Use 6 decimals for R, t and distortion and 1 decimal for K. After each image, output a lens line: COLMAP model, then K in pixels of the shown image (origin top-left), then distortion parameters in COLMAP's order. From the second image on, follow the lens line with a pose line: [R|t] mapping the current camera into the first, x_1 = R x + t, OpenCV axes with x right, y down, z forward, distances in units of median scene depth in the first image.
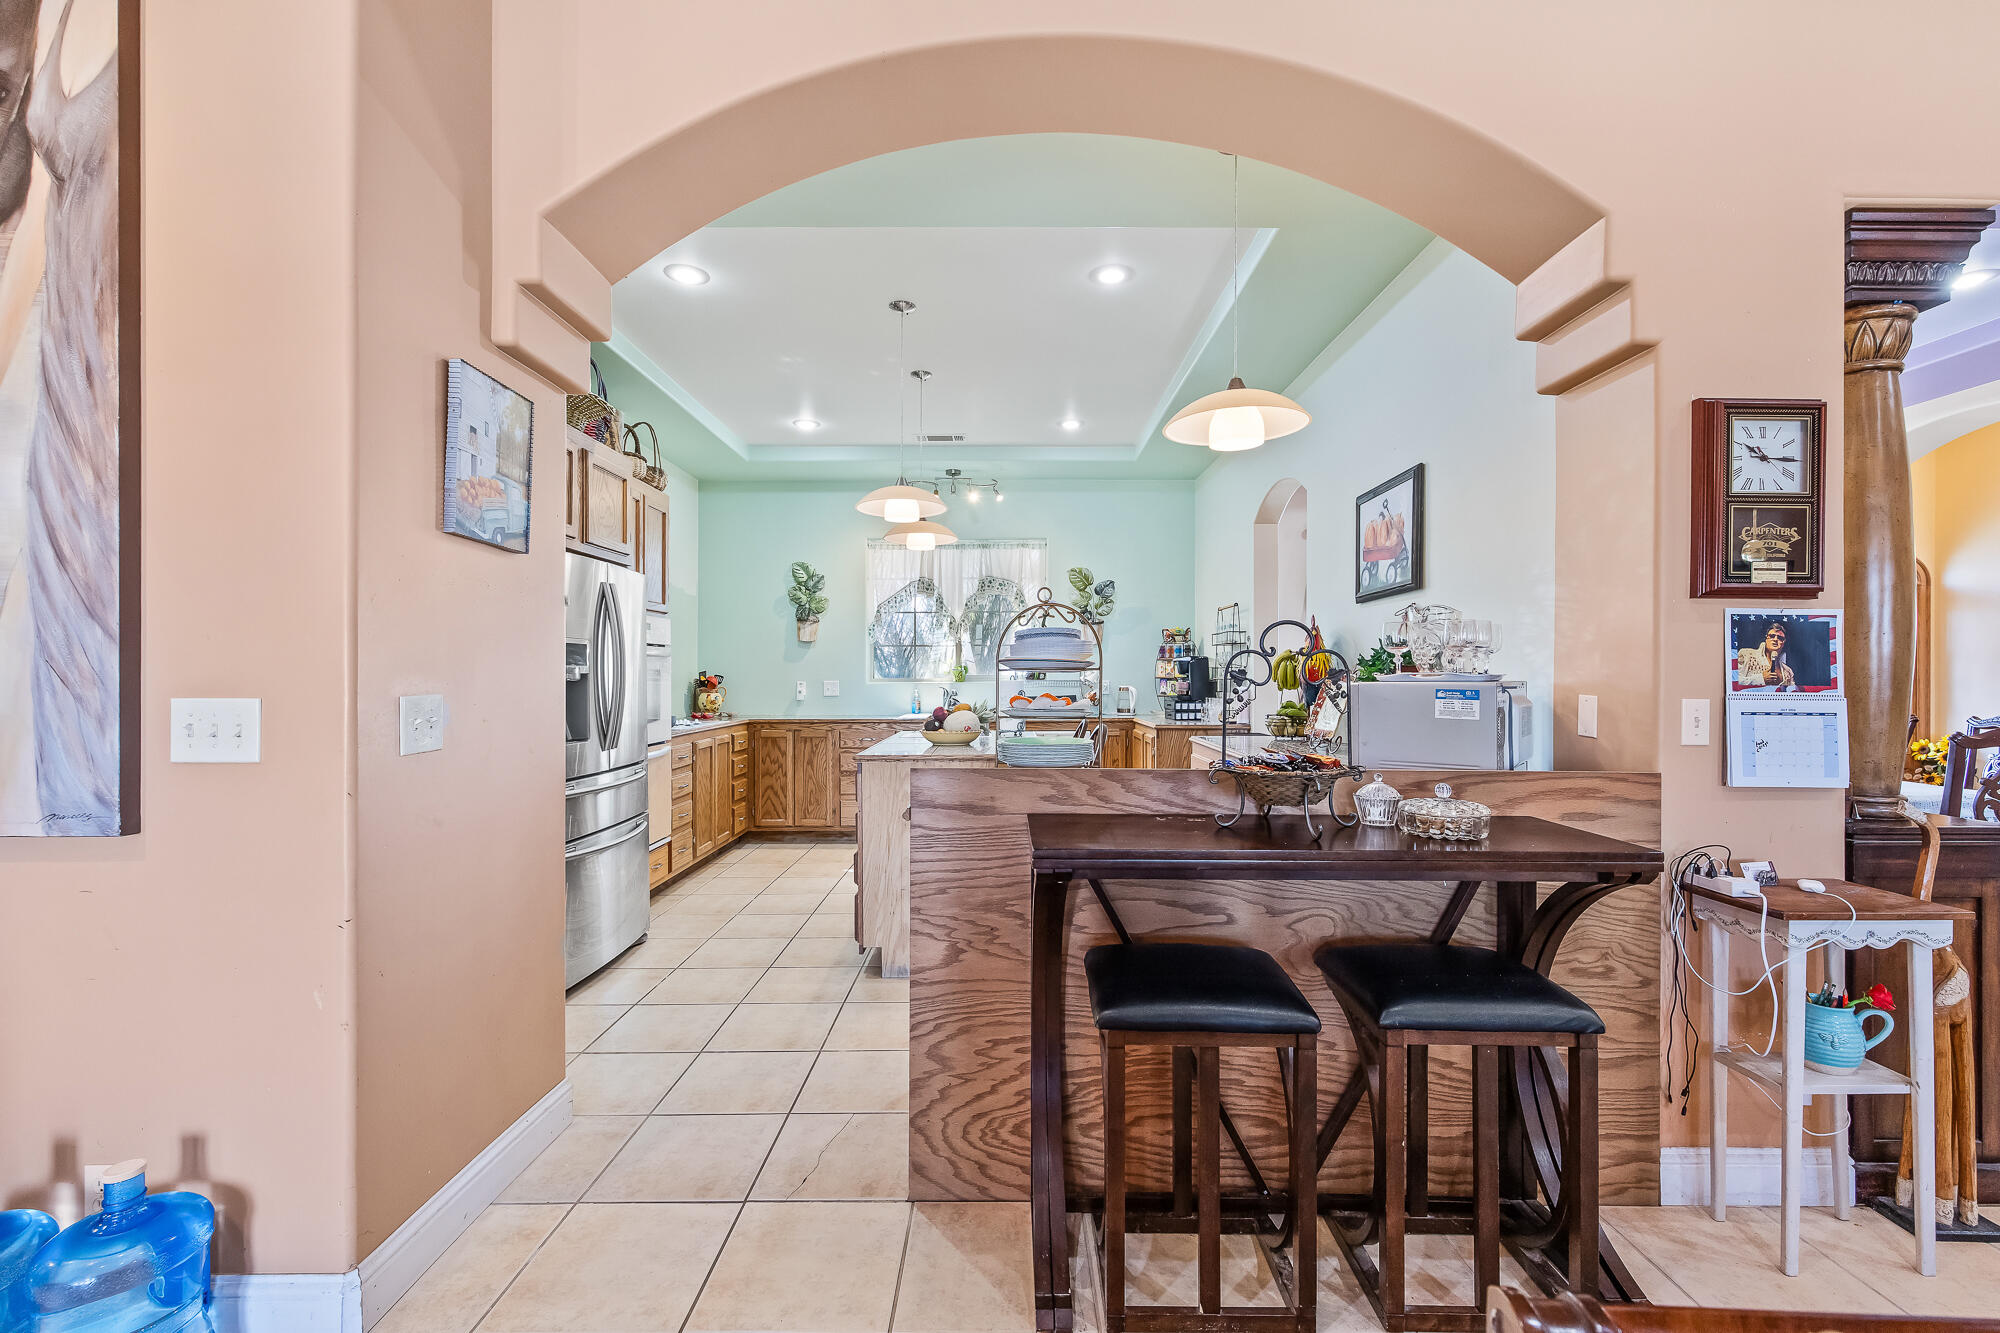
lens RADIAL K [[817.6, 0, 1004.1], [0, 817.6, 672.6], [0, 0, 1]] dist [0.001997, -0.000488]
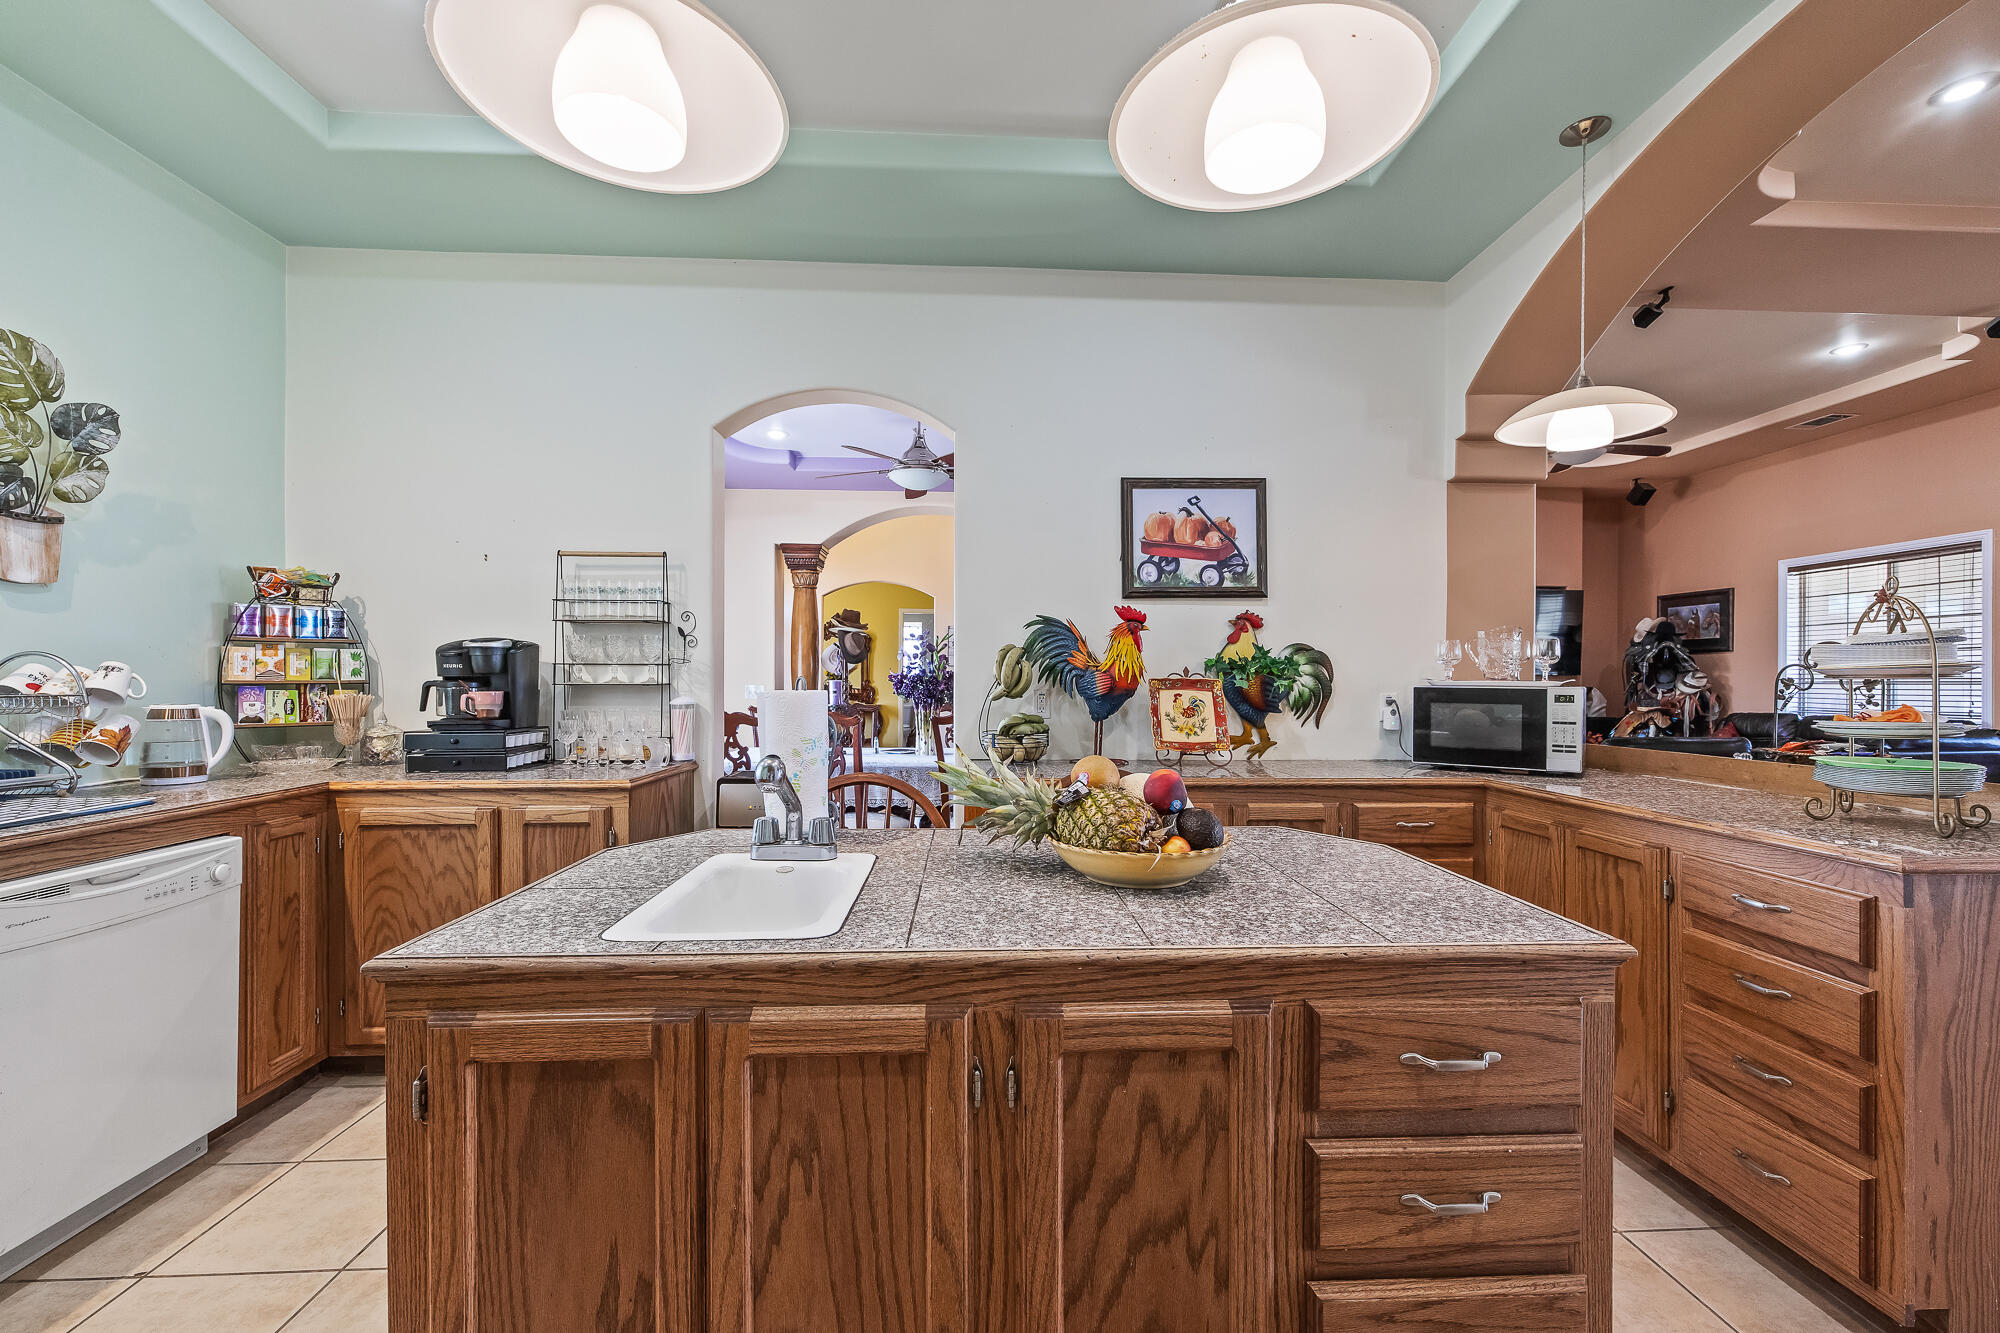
lens RADIAL K [[817.6, 0, 999.6], [0, 817.6, 673.2], [0, 0, 1]] dist [0.001997, -0.000488]
pose [[-0.048039, -0.003796, 0.998838, -0.242502], [-0.007814, 0.999964, 0.003424, -0.003331], [-0.998815, -0.007641, -0.048067, 0.647586]]
